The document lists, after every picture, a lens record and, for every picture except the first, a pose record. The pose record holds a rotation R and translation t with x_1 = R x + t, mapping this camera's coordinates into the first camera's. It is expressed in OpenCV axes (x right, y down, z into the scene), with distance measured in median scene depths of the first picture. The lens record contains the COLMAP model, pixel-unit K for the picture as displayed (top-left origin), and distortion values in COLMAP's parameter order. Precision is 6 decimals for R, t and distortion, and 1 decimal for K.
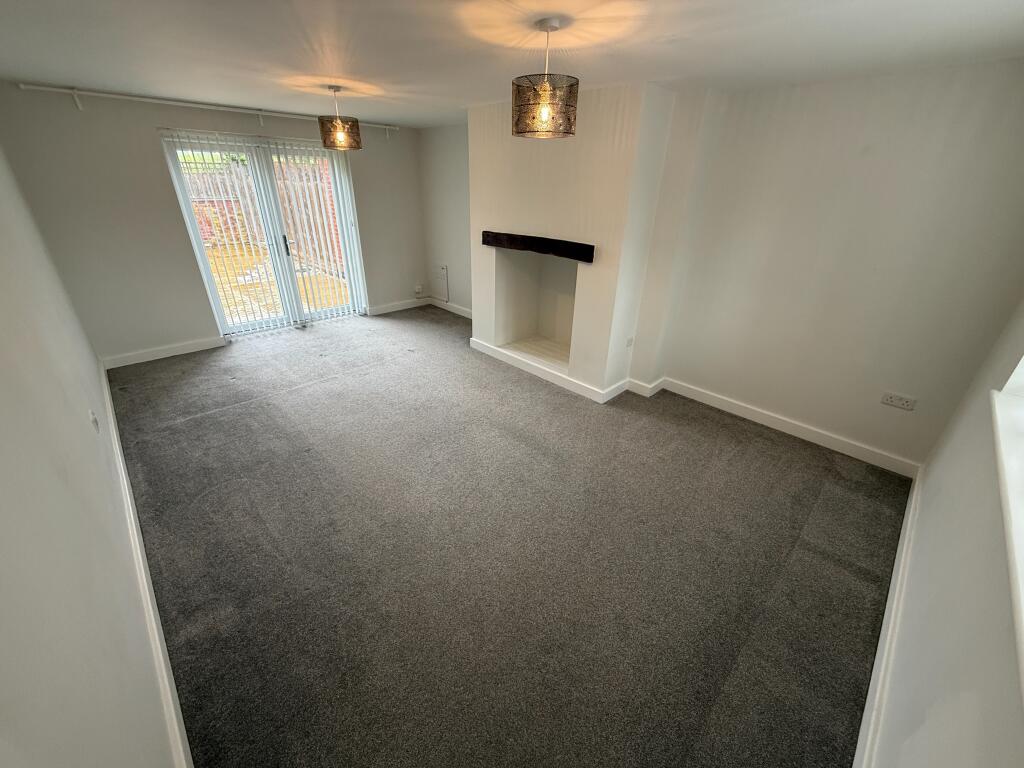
lens RADIAL K [[407.8, 0, 510.8], [0, 407.8, 385.2], [0, 0, 1]] dist [0.000697, 0.000525]
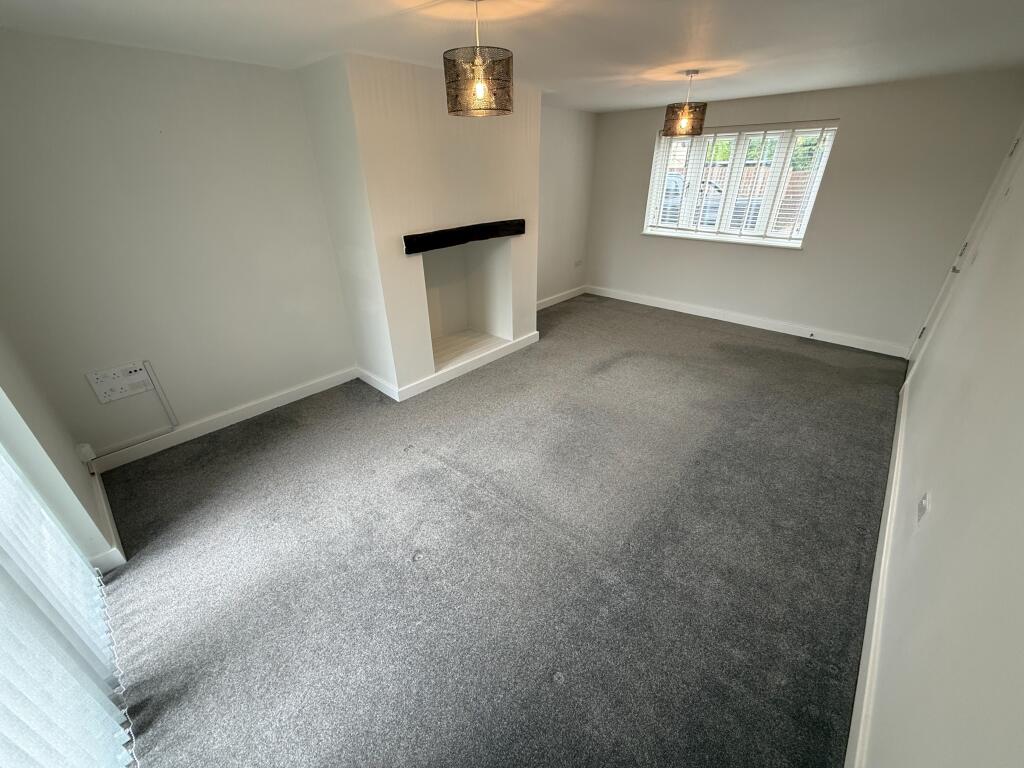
lens RADIAL K [[407.8, 0, 512.1], [0, 407.8, 382.3], [0, 0, 1]] dist [0.000697, 0.000525]
pose [[-0.056932, -0.485844, 0.872189, -0.850255], [0.454886, 0.765036, 0.455848, -0.424487], [-0.888728, 0.422699, 0.177449, 0.807322]]
